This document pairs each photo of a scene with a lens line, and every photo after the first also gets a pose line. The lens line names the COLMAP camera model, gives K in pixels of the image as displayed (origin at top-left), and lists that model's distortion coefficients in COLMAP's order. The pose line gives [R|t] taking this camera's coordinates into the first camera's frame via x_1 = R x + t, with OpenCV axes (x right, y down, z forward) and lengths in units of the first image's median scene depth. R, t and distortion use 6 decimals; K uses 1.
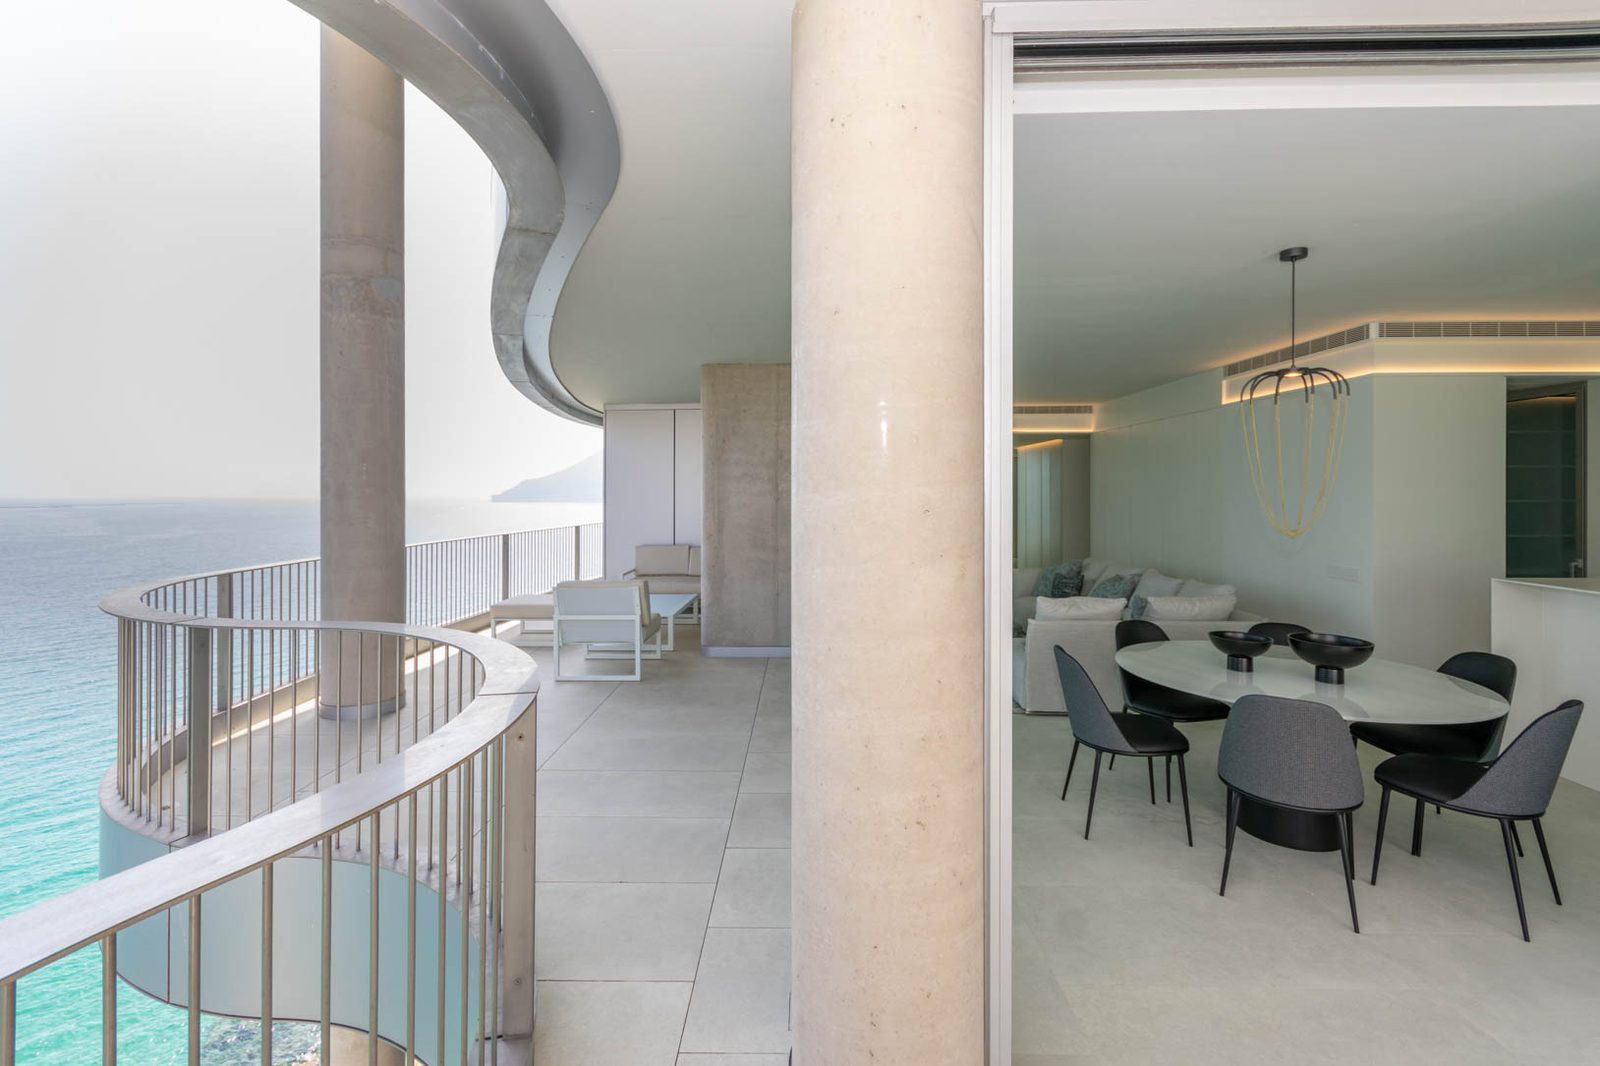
lens RADIAL K [[715.1, 0, 795.4], [0, 715.1, 526.8], [0, 0, 1]] dist [0.000857, 0.000209]
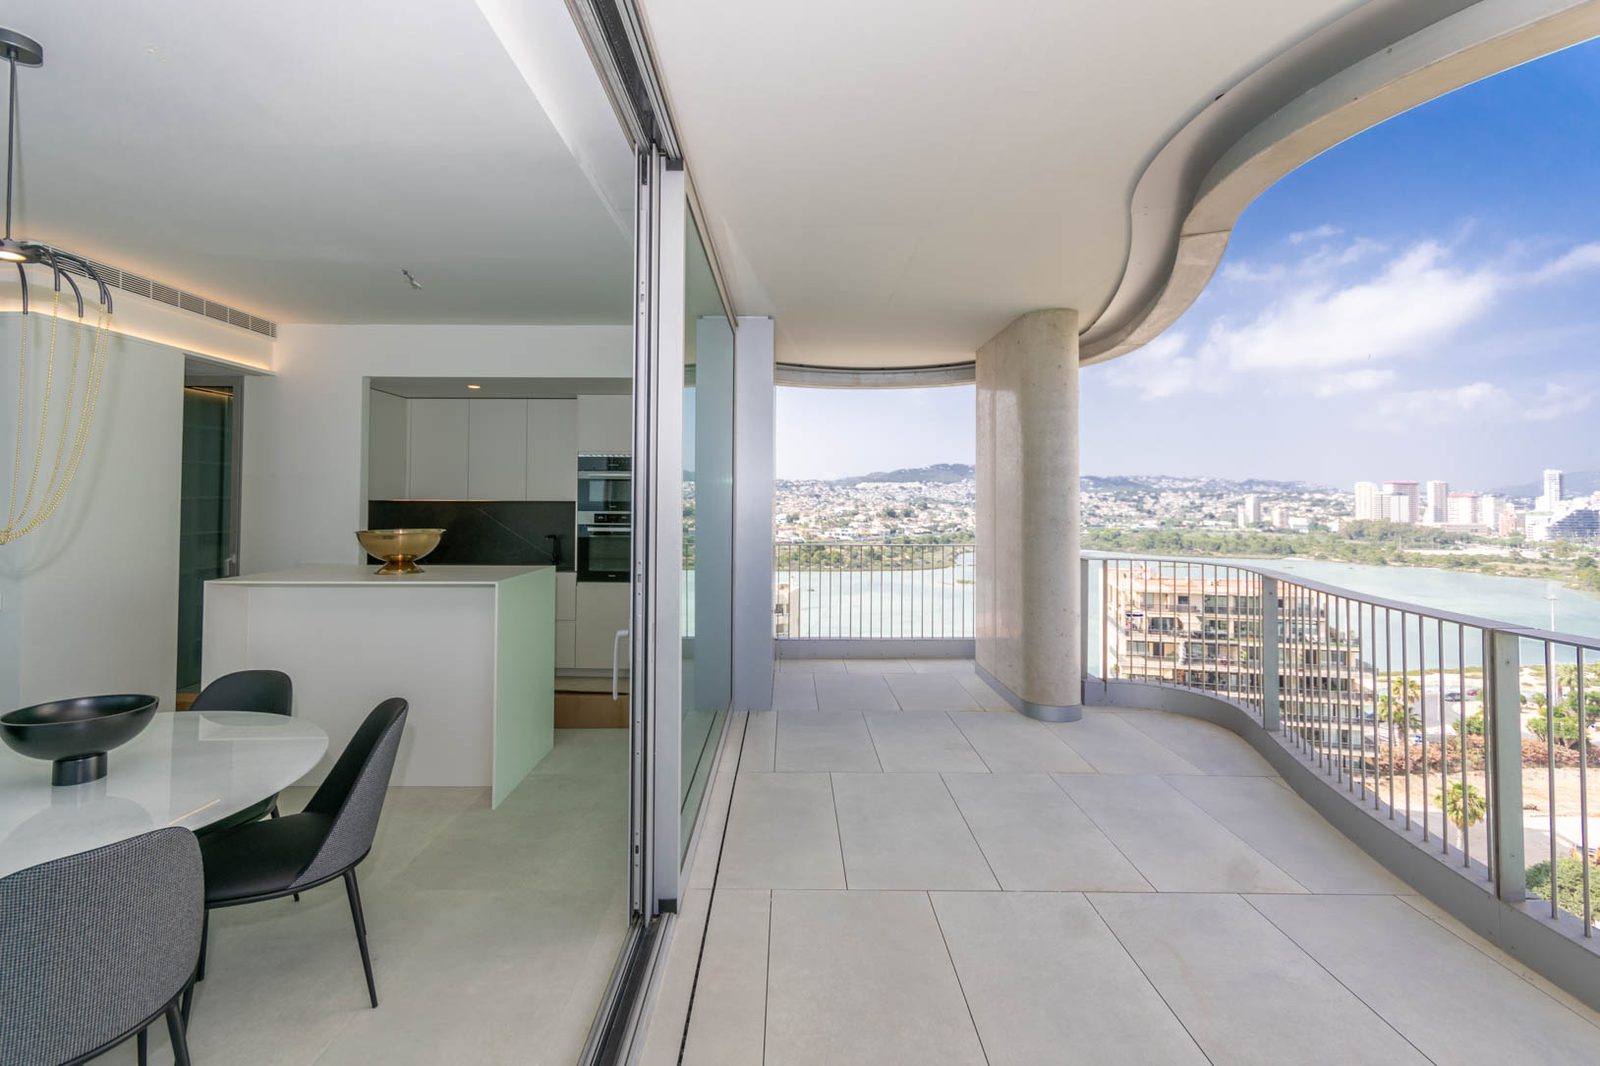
lens RADIAL K [[719.1, 0, 795.0], [0, 719.1, 473.8], [0, 0, 1]] dist [0.000727, -0.000058]
pose [[-0.034295, 0.041956, 0.998531, 0.078940], [0.038361, 0.998437, -0.040635, 0.005229], [-0.998675, 0.036911, -0.035851, 0.289882]]
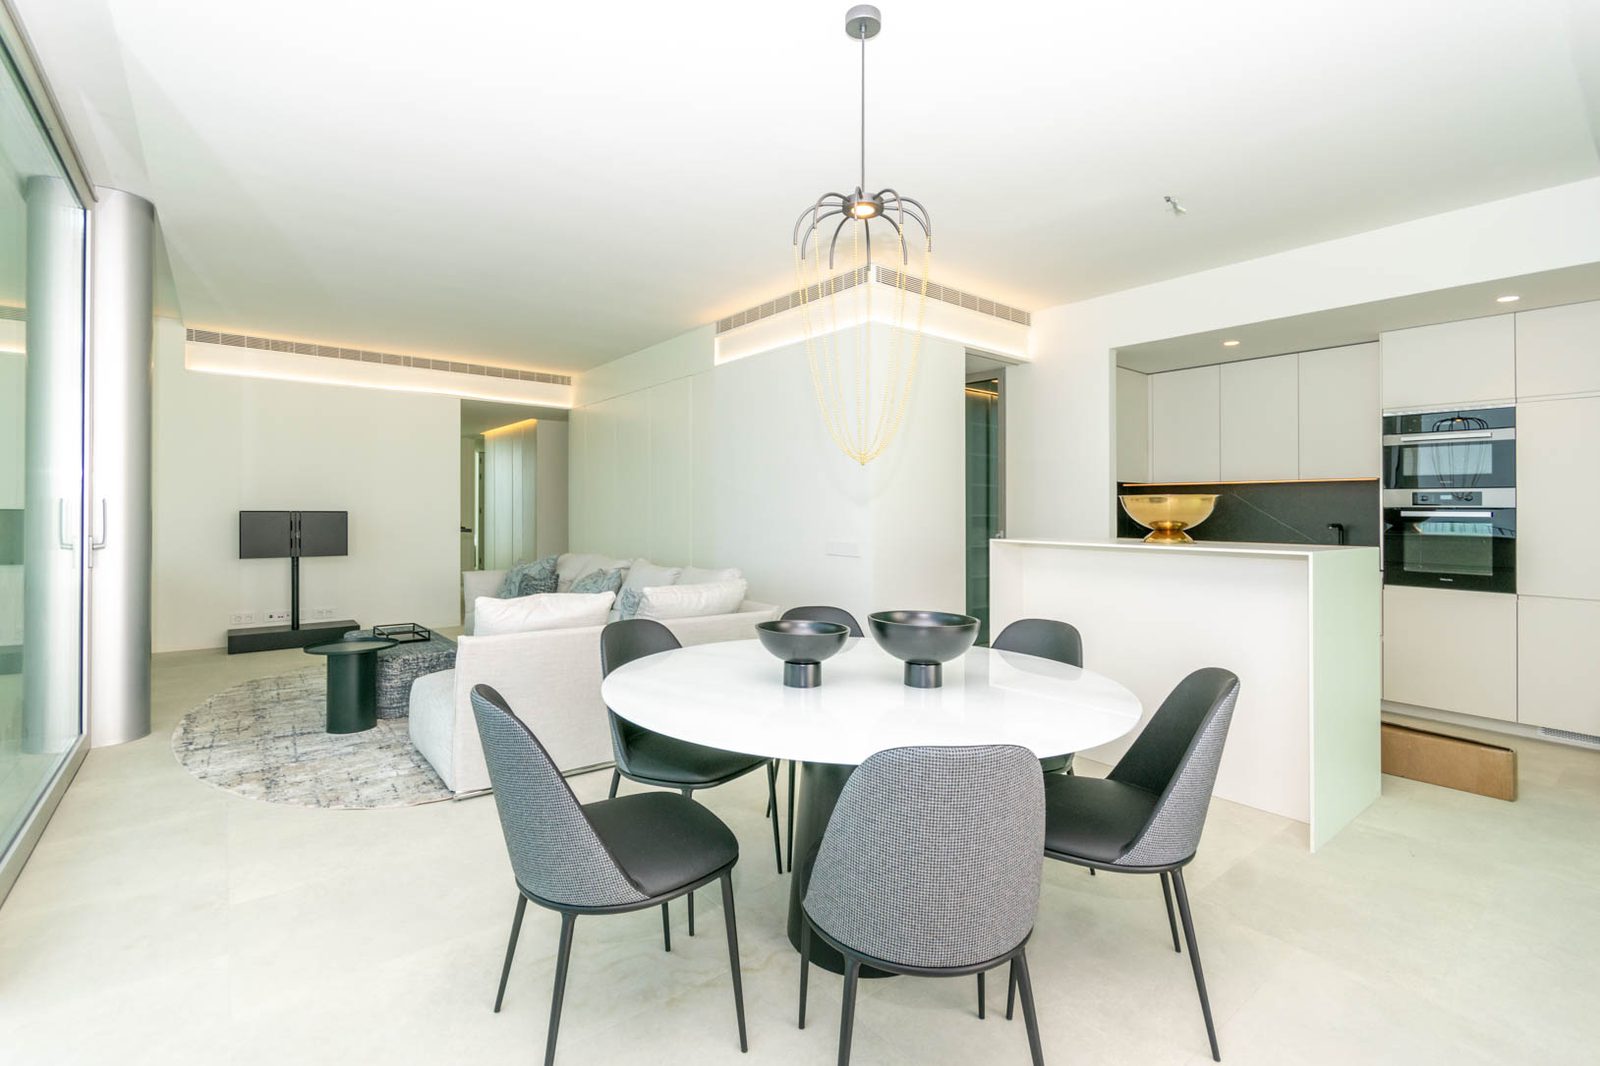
lens RADIAL K [[717.4, 0, 802.2], [0, 717.4, 508.8], [0, 0, 1]] dist [0.001083, -0.000492]
pose [[0.764491, 0.016754, 0.644417, 0.177605], [0.014617, 0.998955, -0.043312, 0.060164], [-0.644469, 0.042531, 0.763447, 0.404913]]
